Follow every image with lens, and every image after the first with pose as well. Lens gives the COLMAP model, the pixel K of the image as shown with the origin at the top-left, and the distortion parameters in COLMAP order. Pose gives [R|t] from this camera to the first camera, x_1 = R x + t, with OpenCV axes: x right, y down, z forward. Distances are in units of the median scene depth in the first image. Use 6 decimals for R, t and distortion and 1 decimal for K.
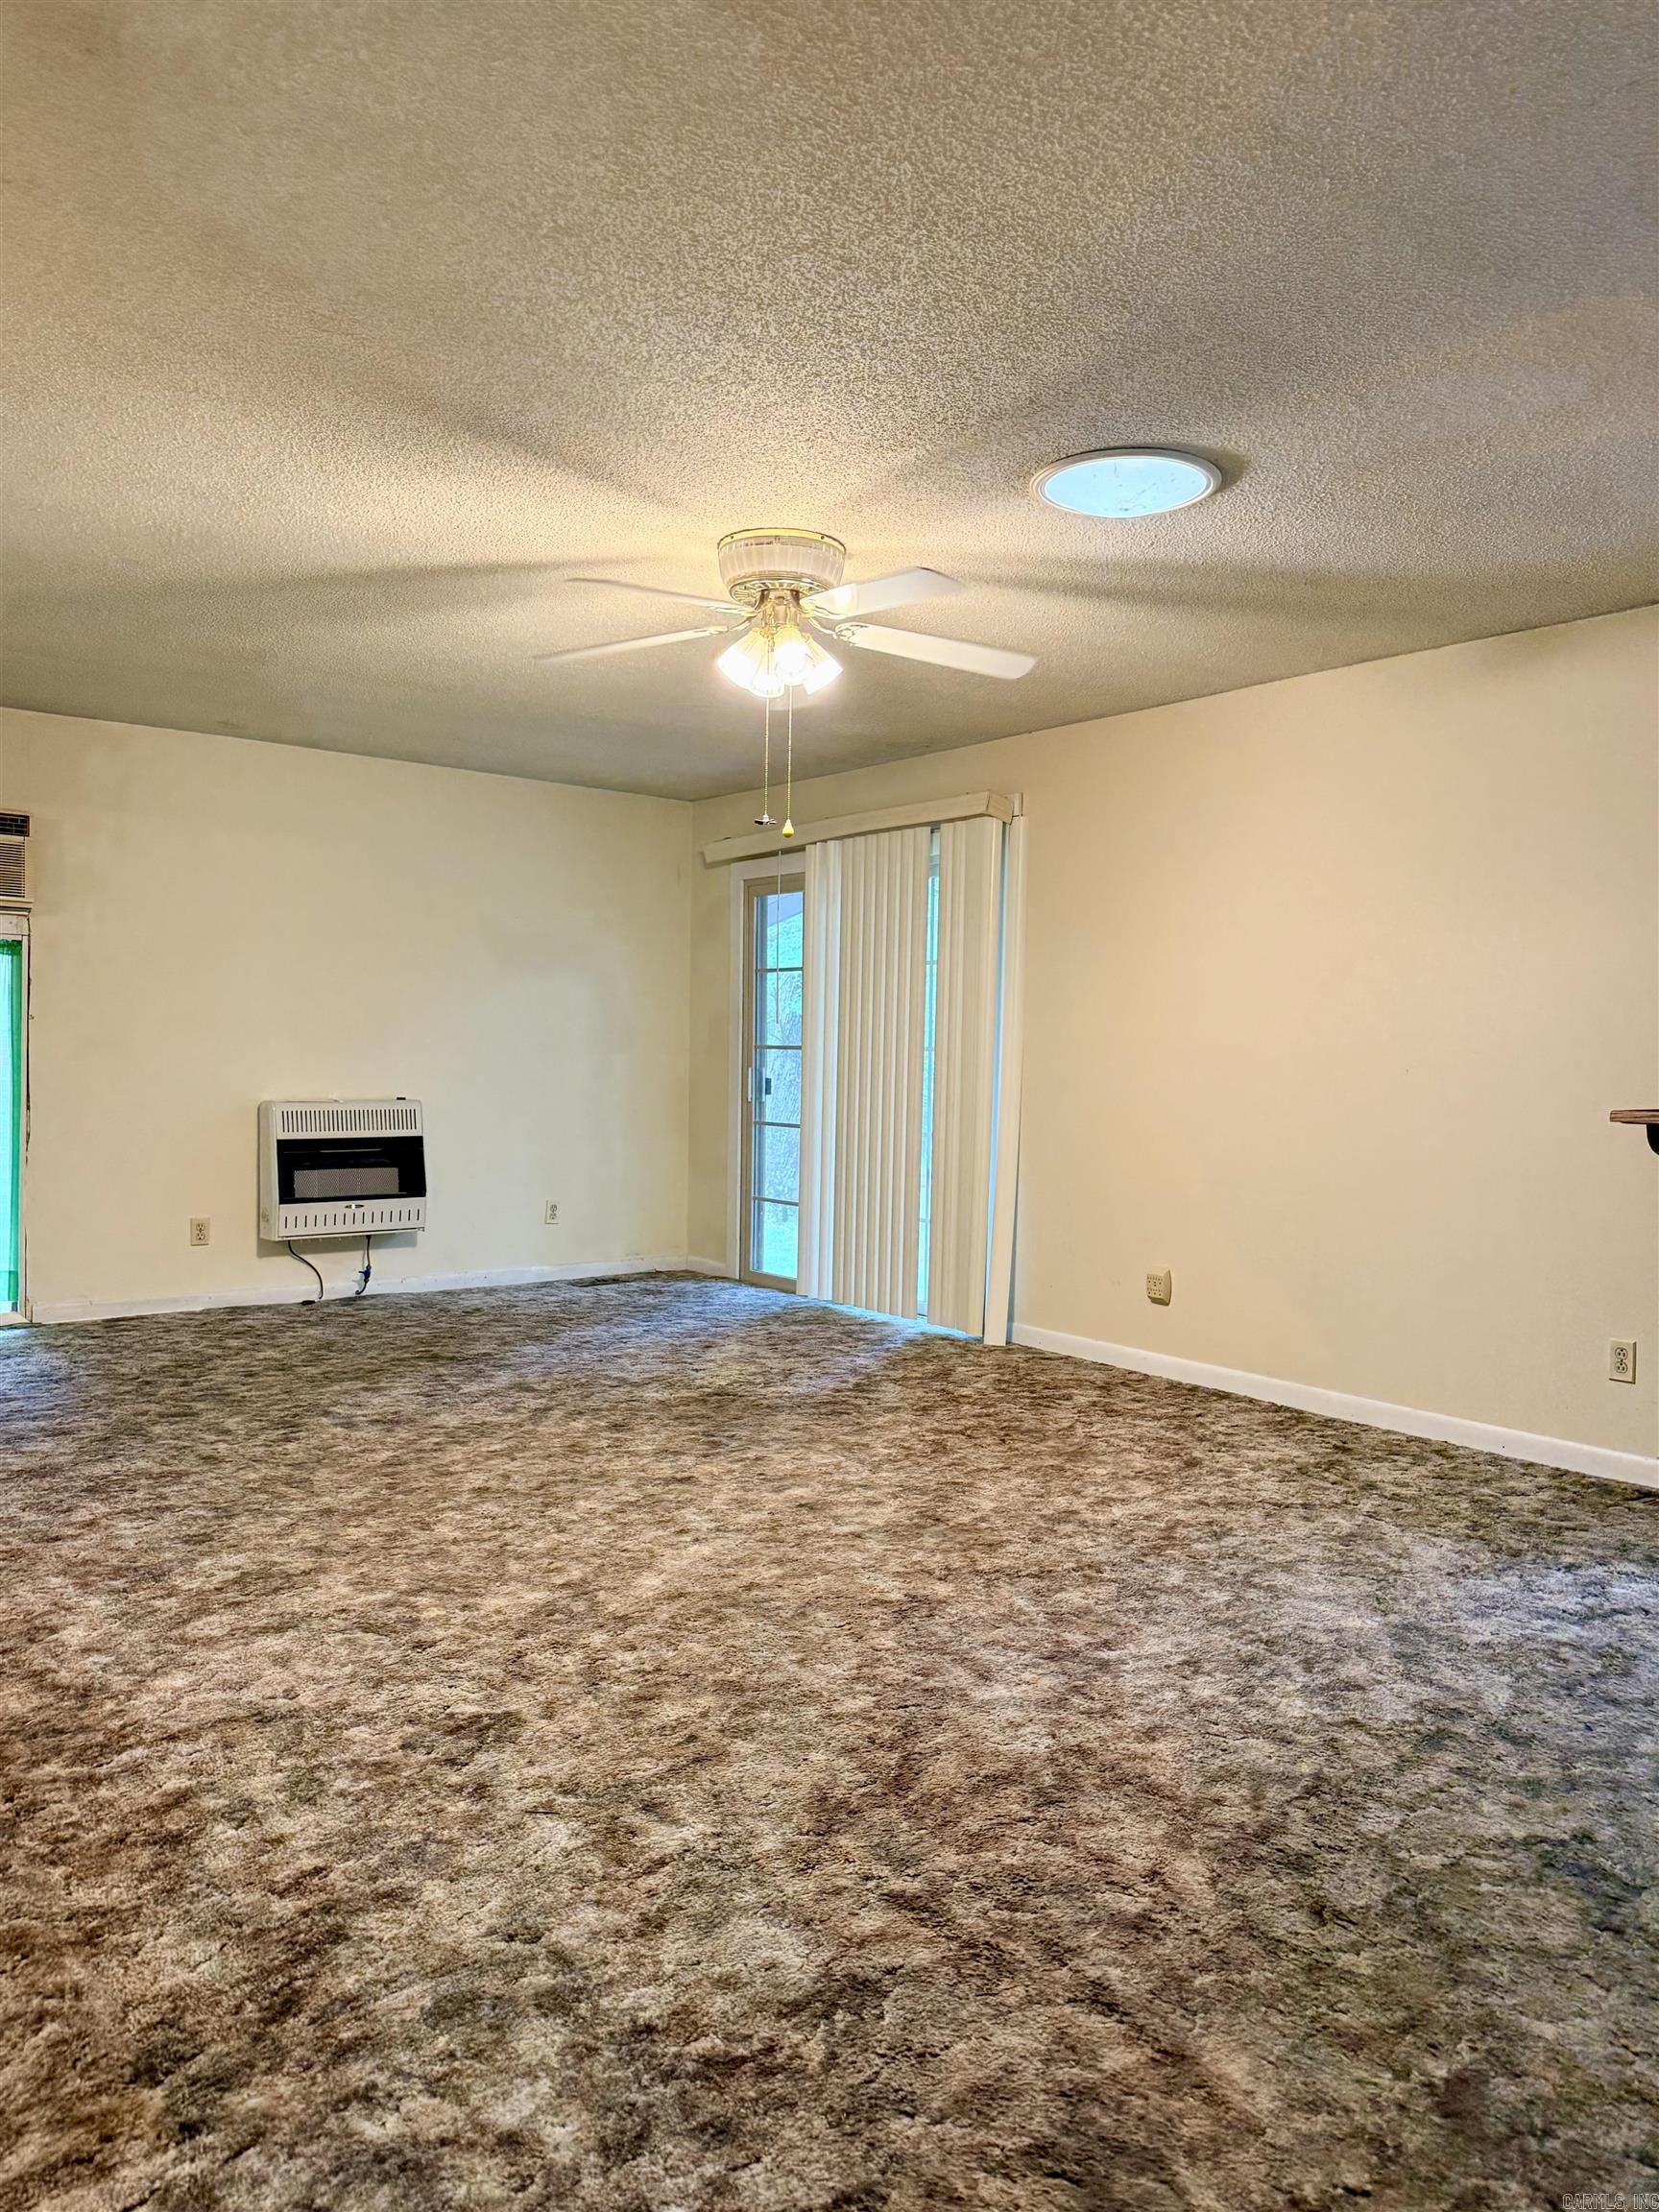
lens RADIAL K [[1547.6, 0, 822.6], [0, 1547.6, 1116.1], [0, 0, 1]] dist [0.142891, -0.275977]
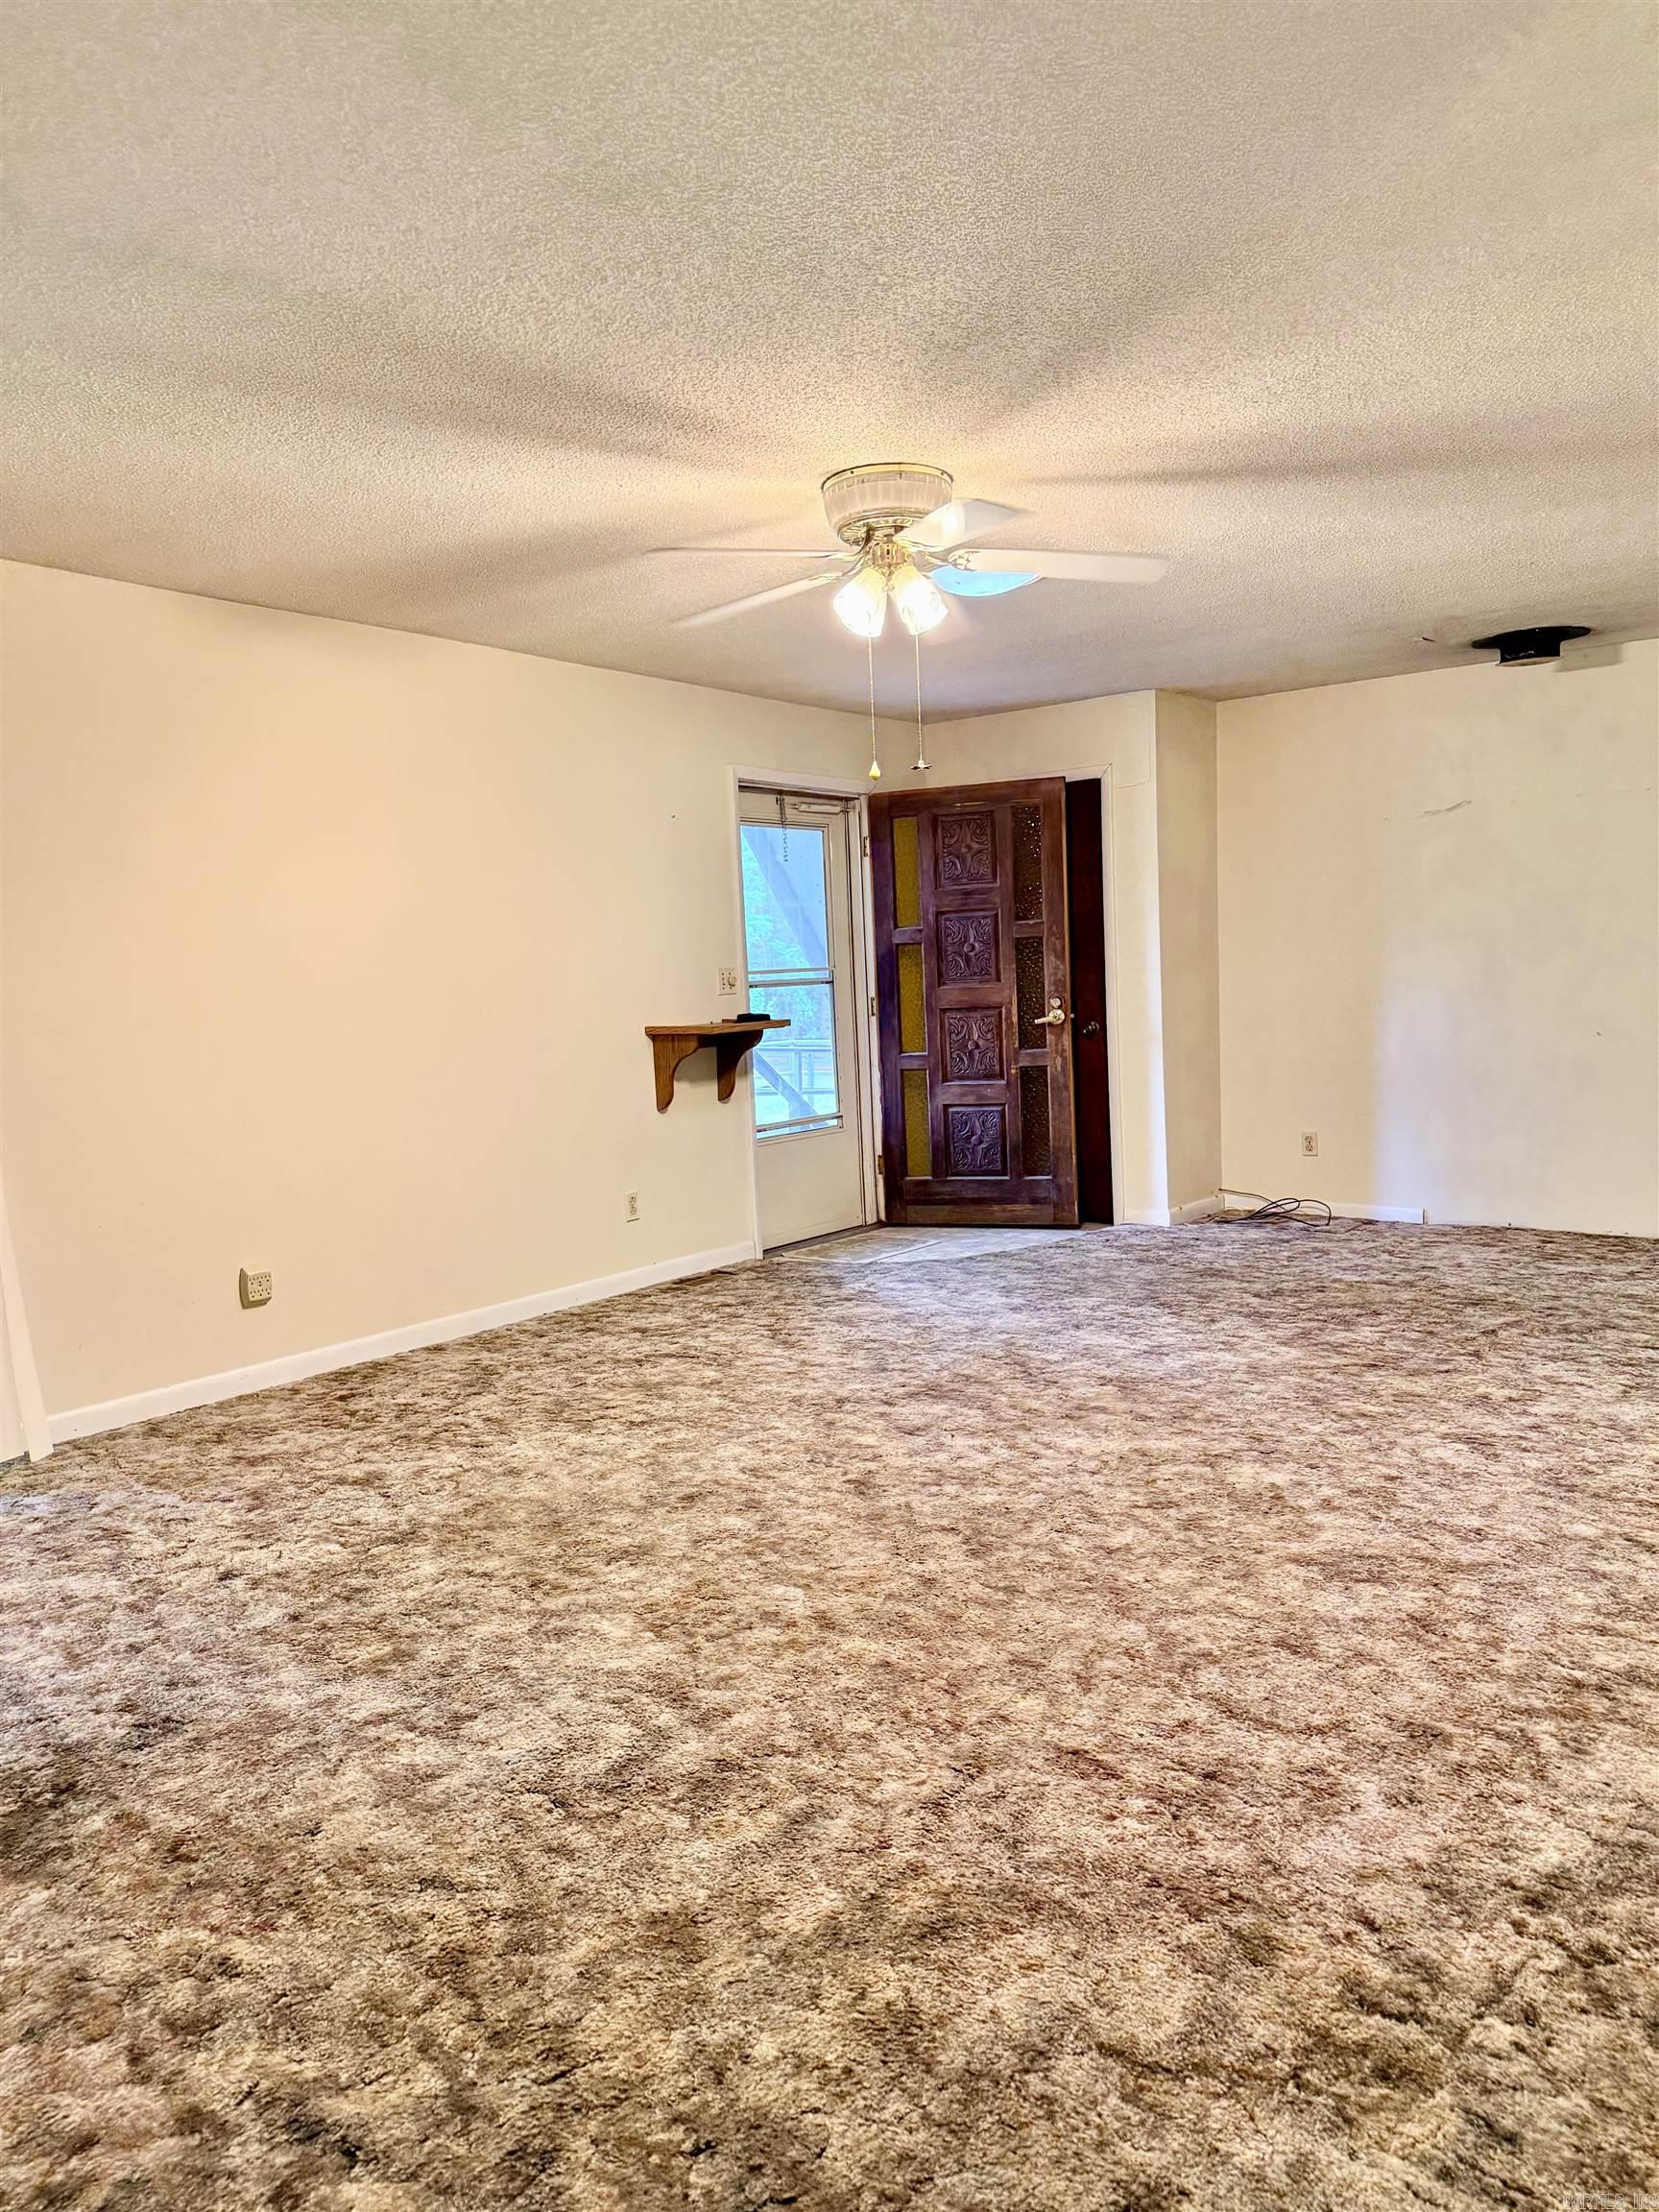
lens RADIAL K [[1547.6, 0, 822.6], [0, 1547.6, 1116.1], [0, 0, 1]] dist [0.142891, -0.275977]
pose [[-0.238785, -0.097582, 0.966157, -1.048466], [0.079757, 0.989606, 0.119662, -0.094691], [-0.967792, 0.105631, -0.228521, 1.358884]]
